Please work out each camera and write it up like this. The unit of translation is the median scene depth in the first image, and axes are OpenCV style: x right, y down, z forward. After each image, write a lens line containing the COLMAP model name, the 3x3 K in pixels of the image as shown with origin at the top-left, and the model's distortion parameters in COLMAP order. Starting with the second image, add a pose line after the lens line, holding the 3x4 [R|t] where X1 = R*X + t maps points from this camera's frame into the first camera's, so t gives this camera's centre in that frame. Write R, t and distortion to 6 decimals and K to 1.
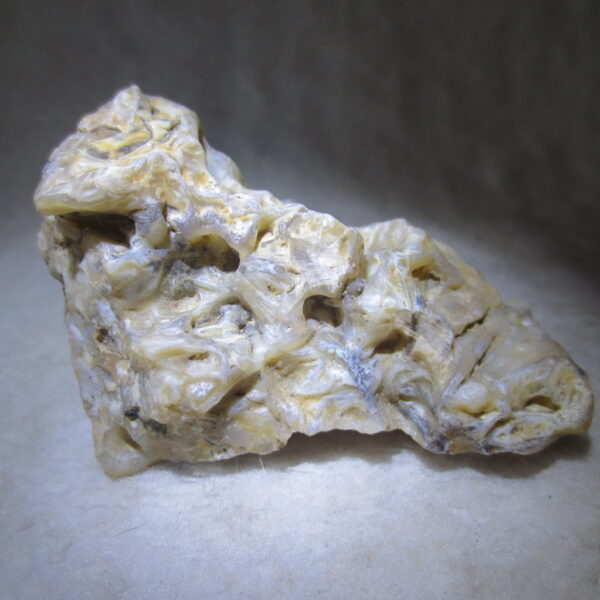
lens RADIAL K [[567.1, 0, 300.0], [0, 567.1, 300.0], [0, 0, 1]] dist [-0.013214, -0.014466]
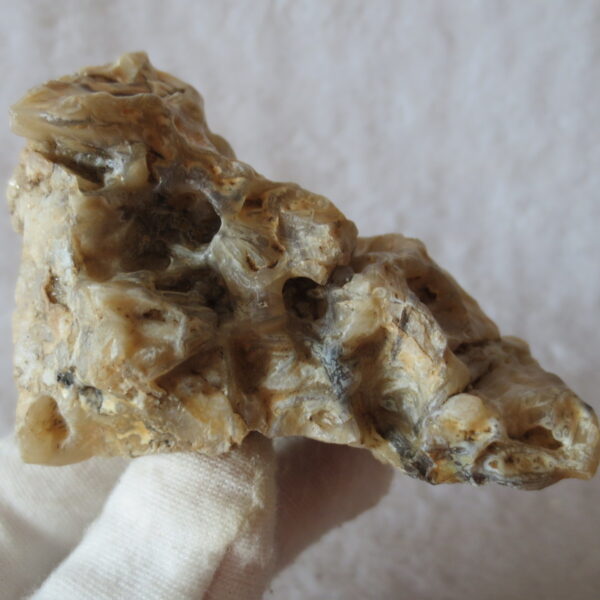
lens RADIAL K [[567.1, 0, 300.0], [0, 567.1, 300.0], [0, 0, 1]] dist [-0.013214, -0.014466]
pose [[0.990219, 0.139397, 0.005928, 0.029775], [-0.135130, 0.968752, -0.207991, 0.214324], [-0.034736, 0.205156, 0.978113, 0.132314]]
